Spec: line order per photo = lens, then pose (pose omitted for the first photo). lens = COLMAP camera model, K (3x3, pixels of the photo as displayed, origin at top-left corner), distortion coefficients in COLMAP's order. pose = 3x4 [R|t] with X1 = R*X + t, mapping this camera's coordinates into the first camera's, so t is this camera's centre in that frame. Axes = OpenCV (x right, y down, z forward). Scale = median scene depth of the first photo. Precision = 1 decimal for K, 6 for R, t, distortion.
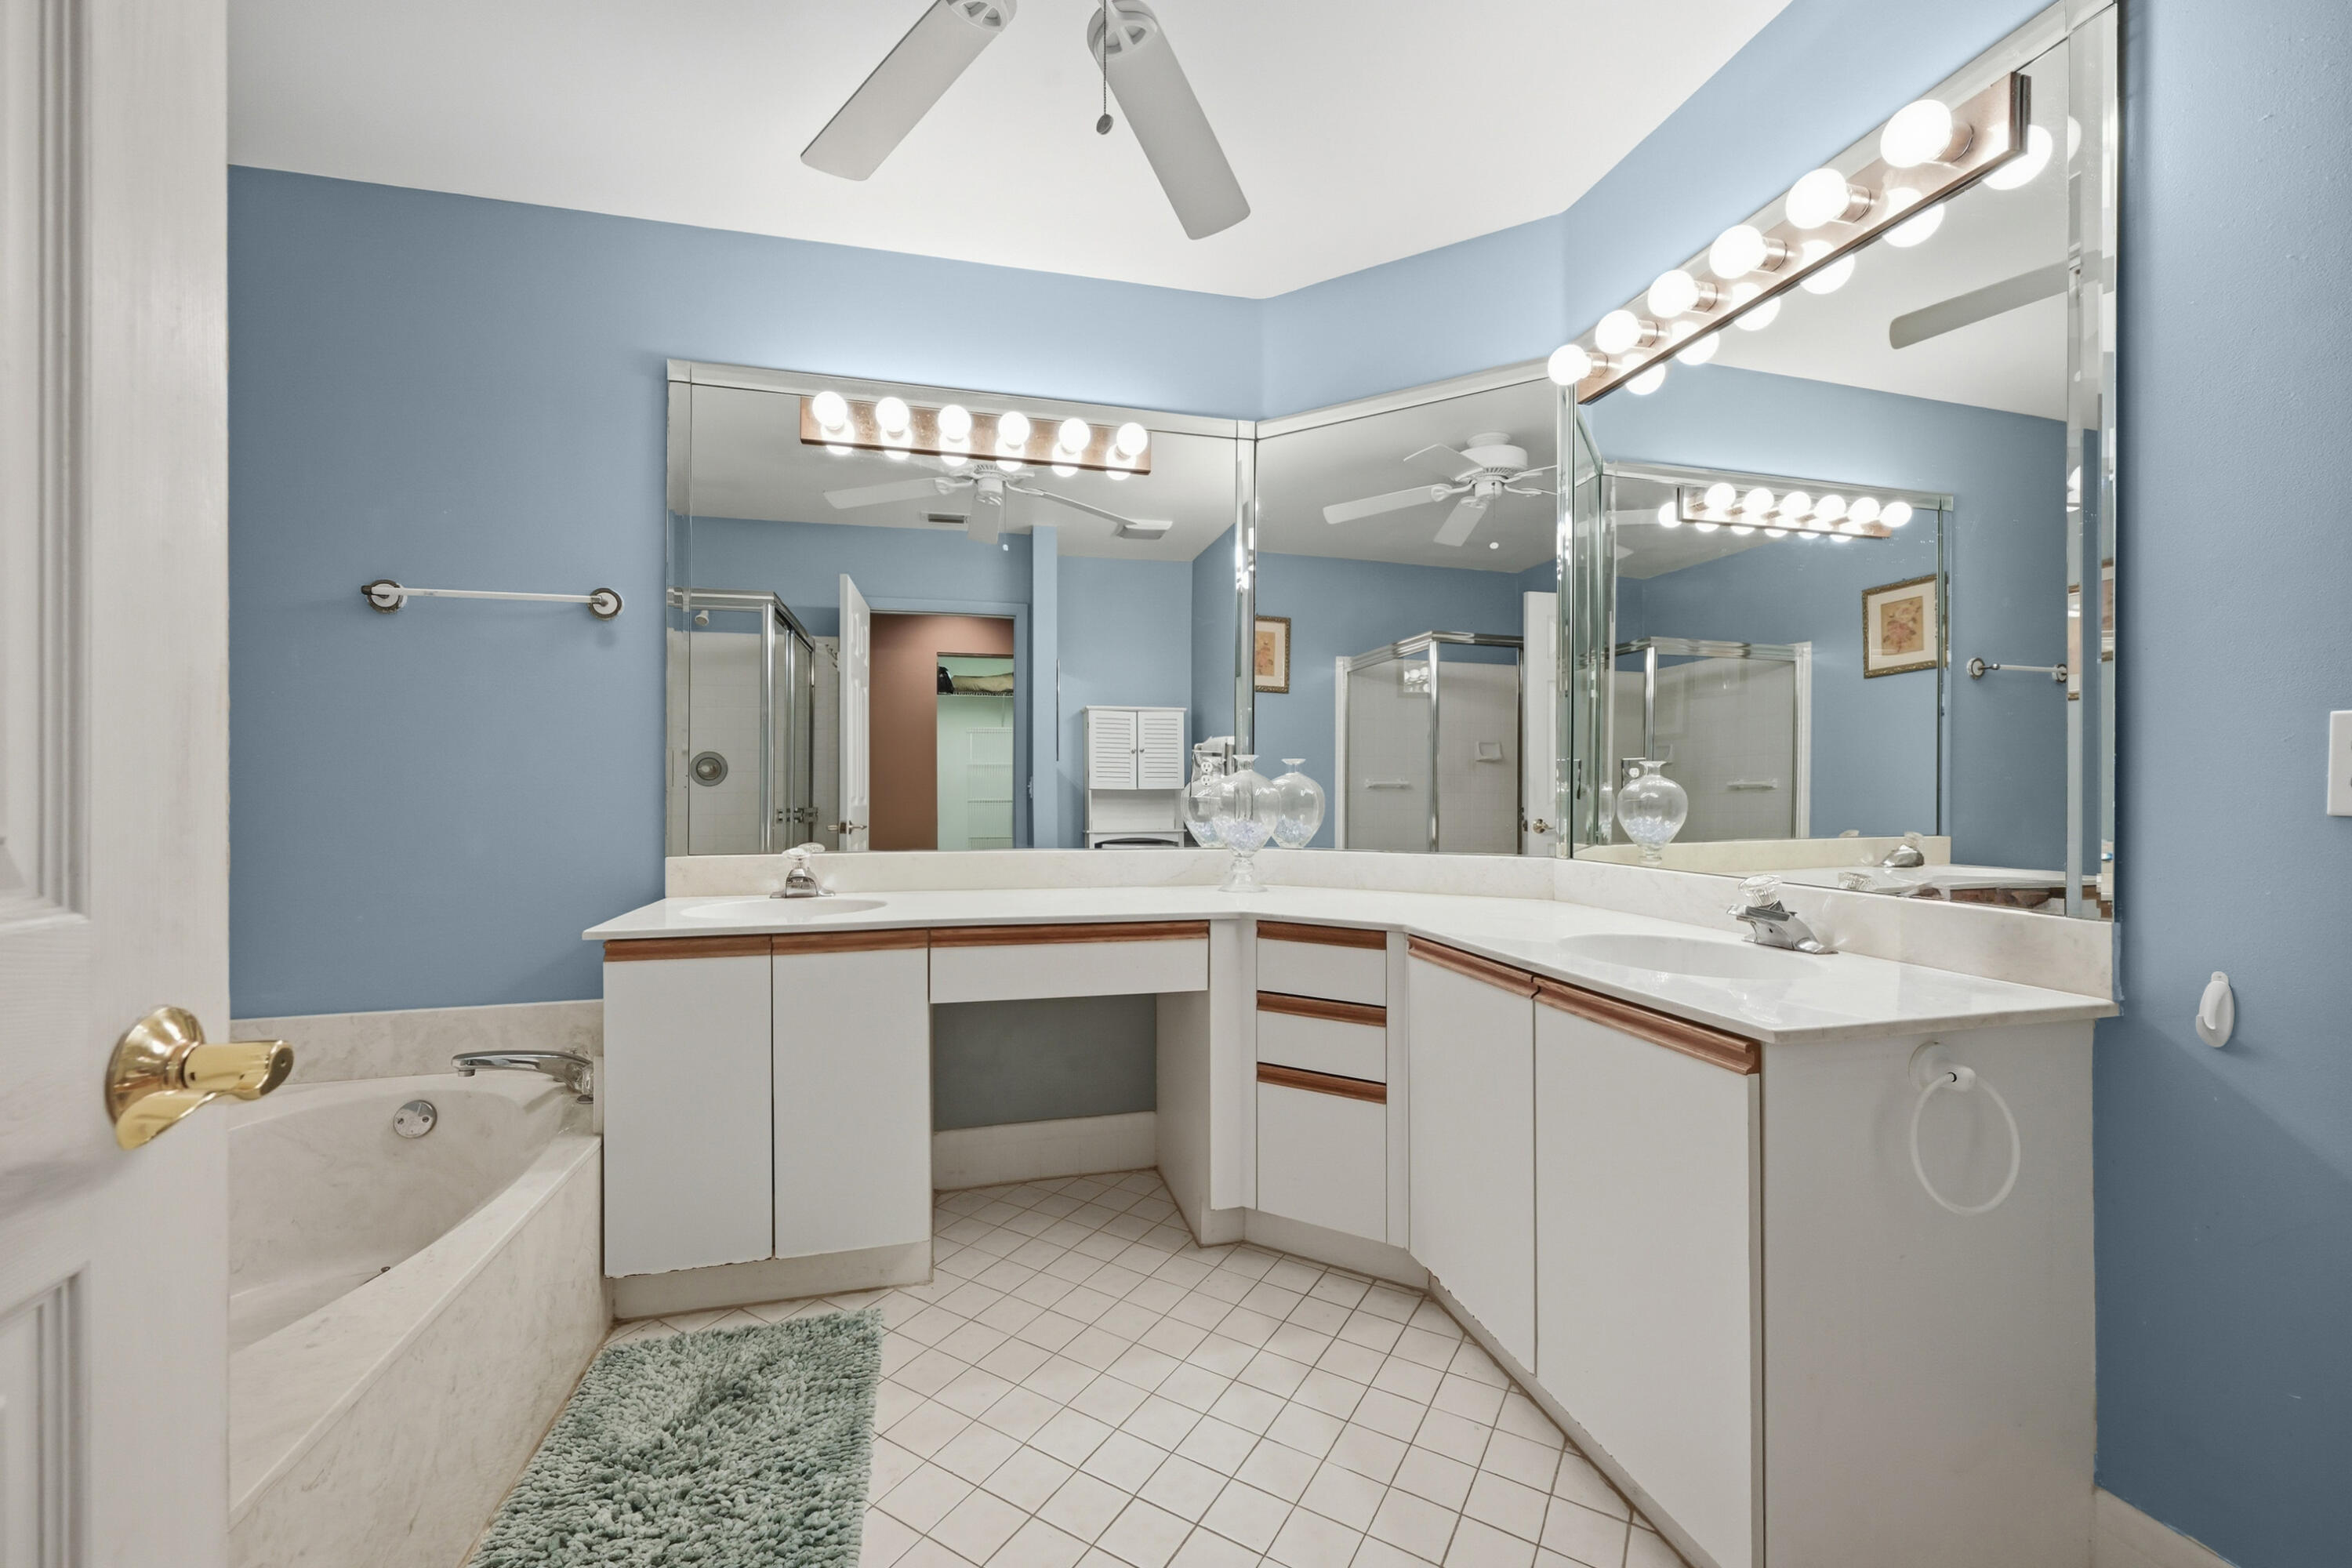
lens RADIAL K [[931.3, 0, 1184.8], [0, 931.3, 789.0], [0, 0, 1]] dist [-0.001339, -0.000374]
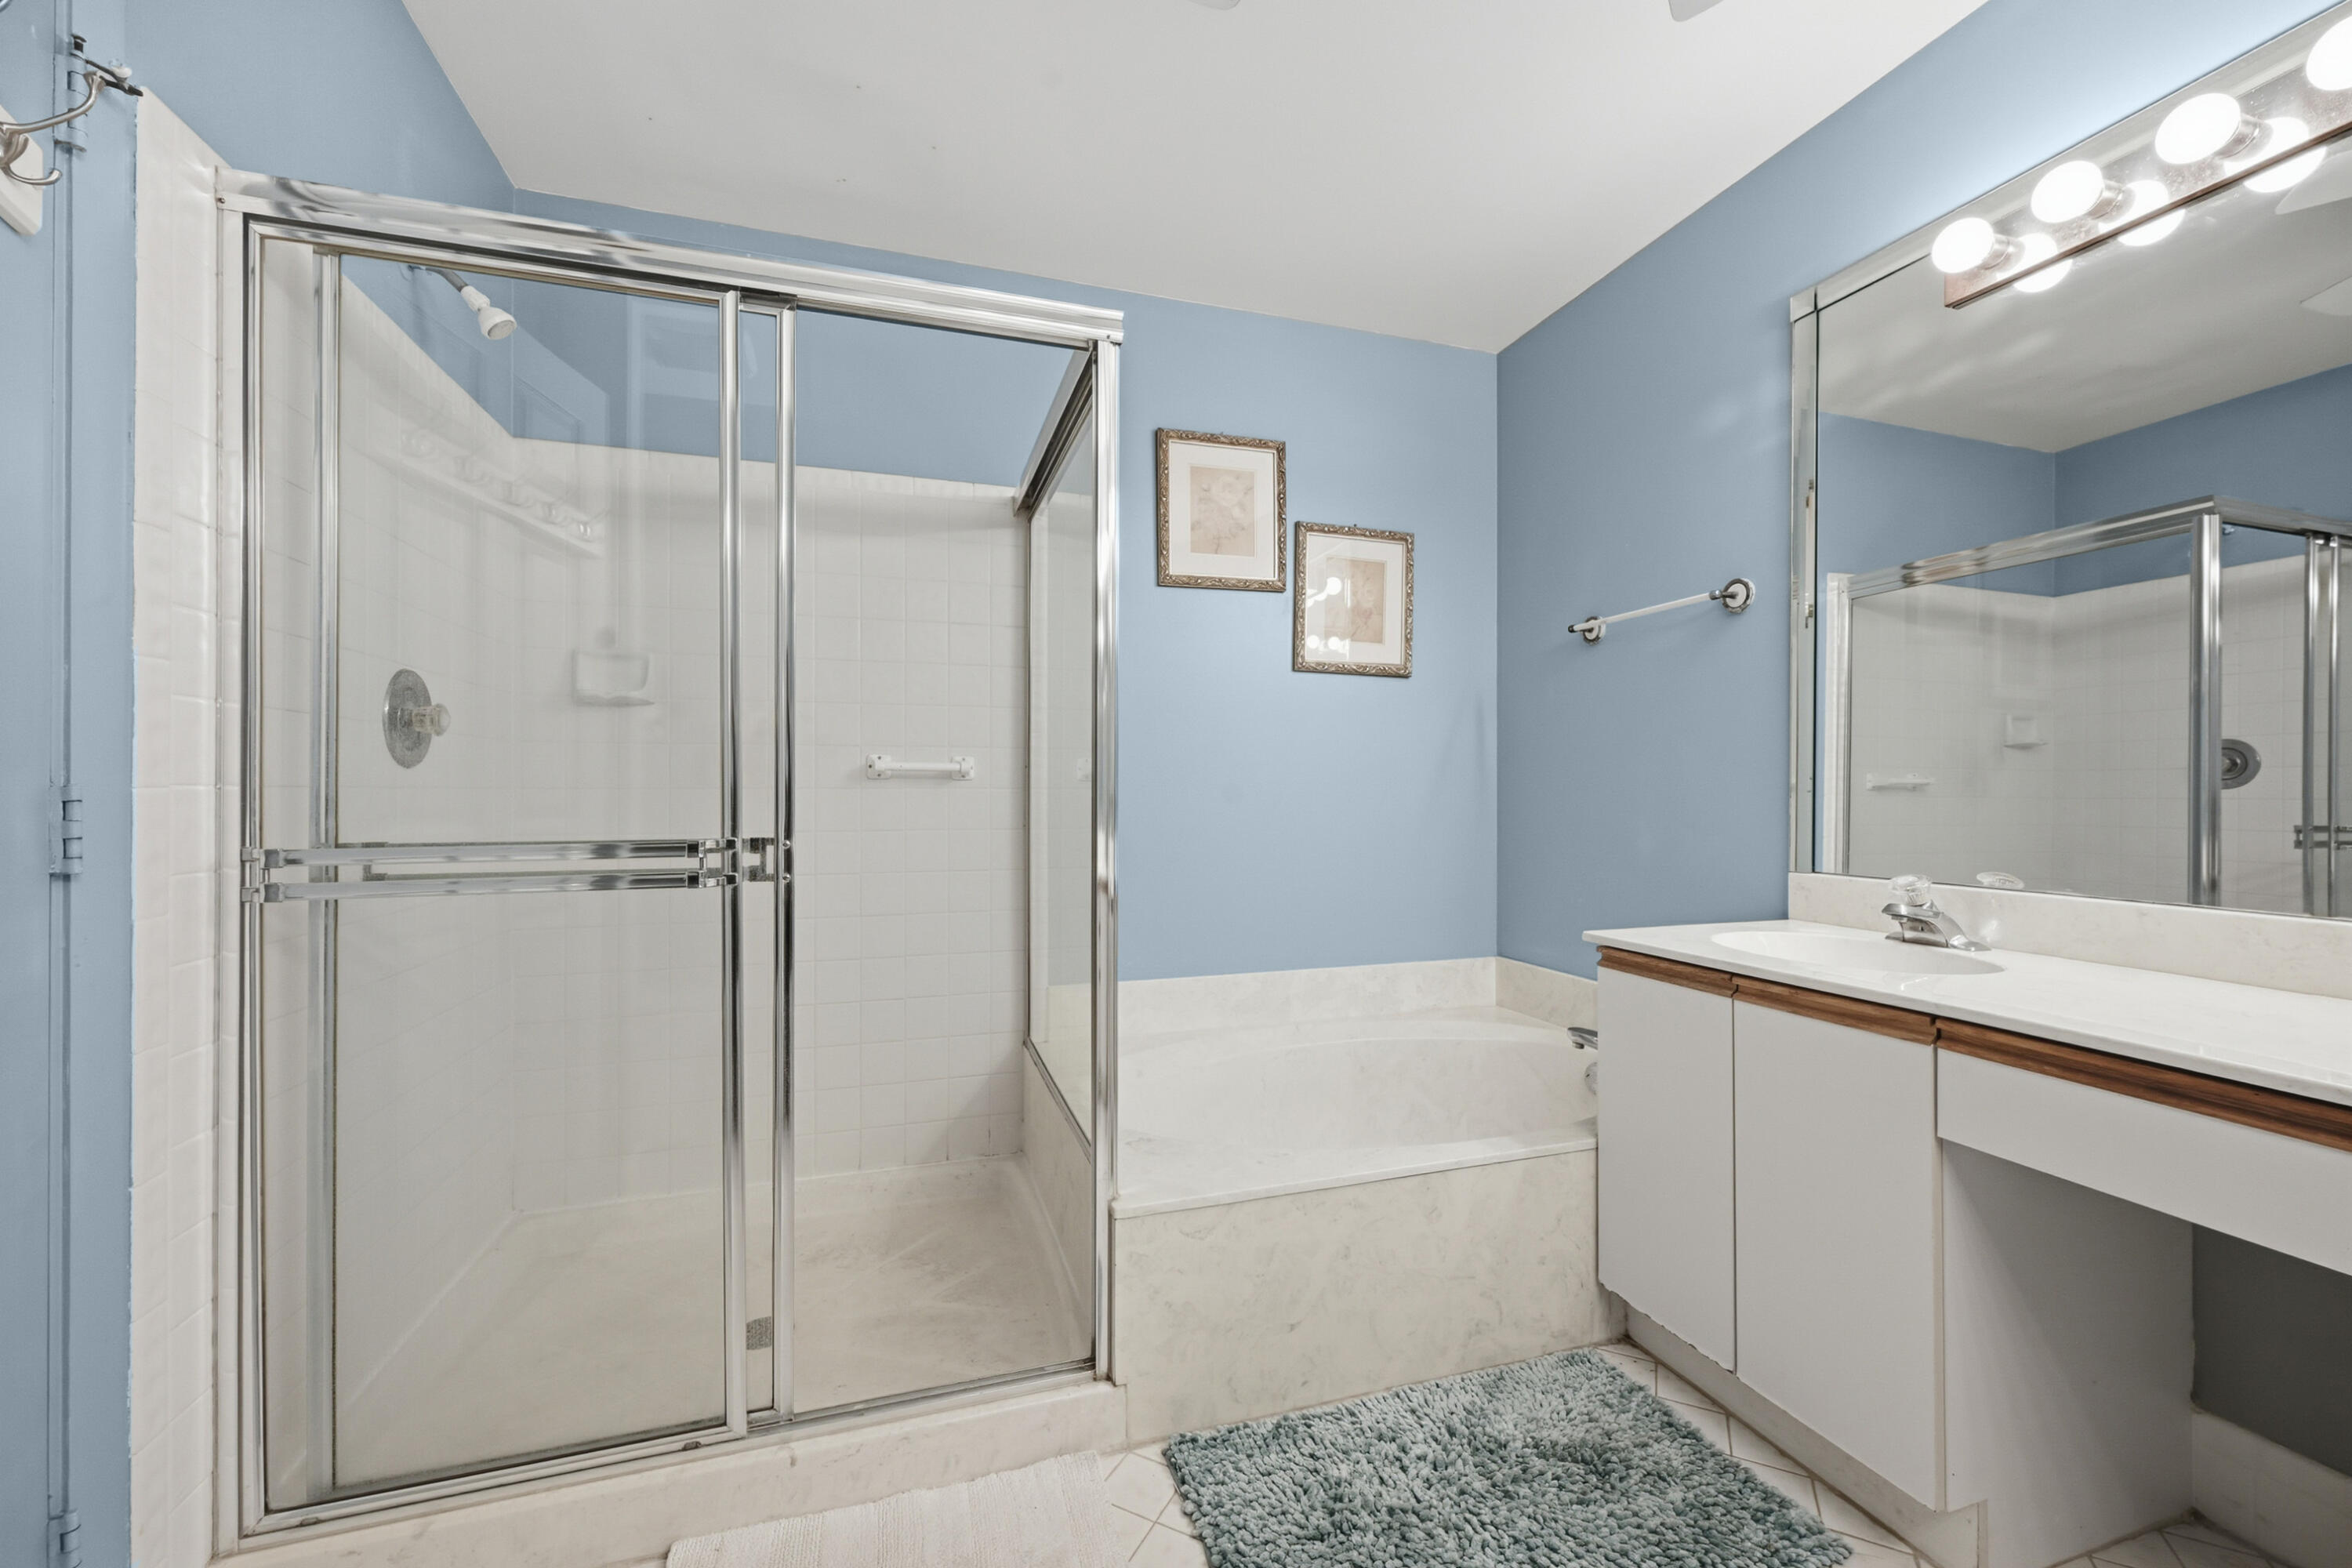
lens RADIAL K [[931.3, 0, 1184.4], [0, 931.3, 785.8], [0, 0, 1]] dist [-0.001339, -0.000374]
pose [[0.054465, -0.005858, -0.998498, 0.327668], [-0.003566, 0.999975, -0.006061, 0.000048], [0.998509, 0.003890, 0.054443, 0.459243]]
